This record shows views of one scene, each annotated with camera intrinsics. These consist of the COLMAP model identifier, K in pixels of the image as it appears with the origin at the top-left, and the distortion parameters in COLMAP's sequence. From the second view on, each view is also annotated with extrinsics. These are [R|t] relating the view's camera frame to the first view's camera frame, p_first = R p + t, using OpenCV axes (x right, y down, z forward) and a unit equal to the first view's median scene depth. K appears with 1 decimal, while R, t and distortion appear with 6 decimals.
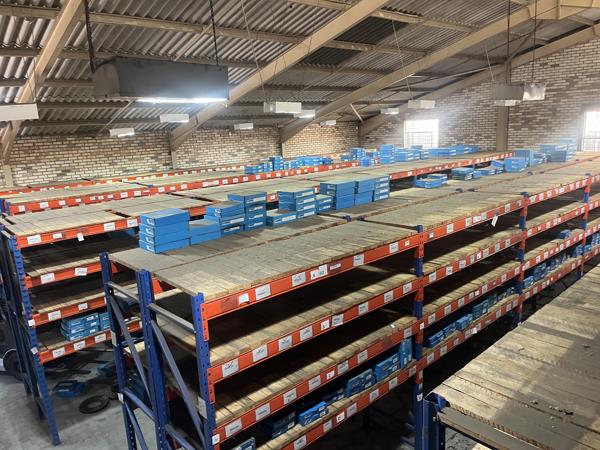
lens RADIAL K [[450.7, 0, 302.7], [0, 450.7, 229.5], [0, 0, 1]] dist [0.067670, -0.080176]
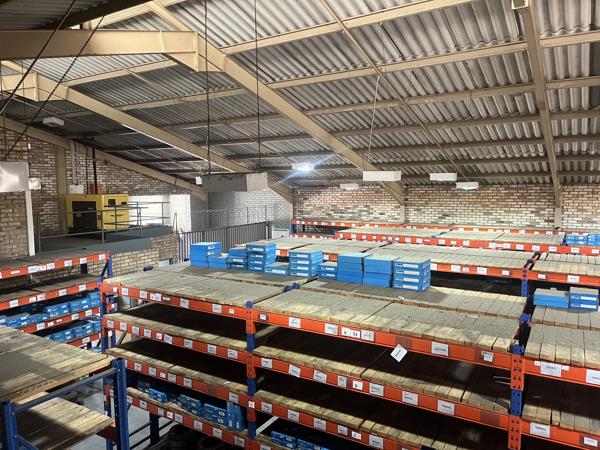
lens RADIAL K [[450.7, 0, 302.3], [0, 450.7, 225.0], [0, 0, 1]] dist [0.067670, -0.080176]
pose [[0.277420, 0.136680, -0.950977, 0.956188], [-0.217569, 0.973052, 0.076383, -0.216857], [0.935789, 0.185713, 0.299682, 0.592884]]
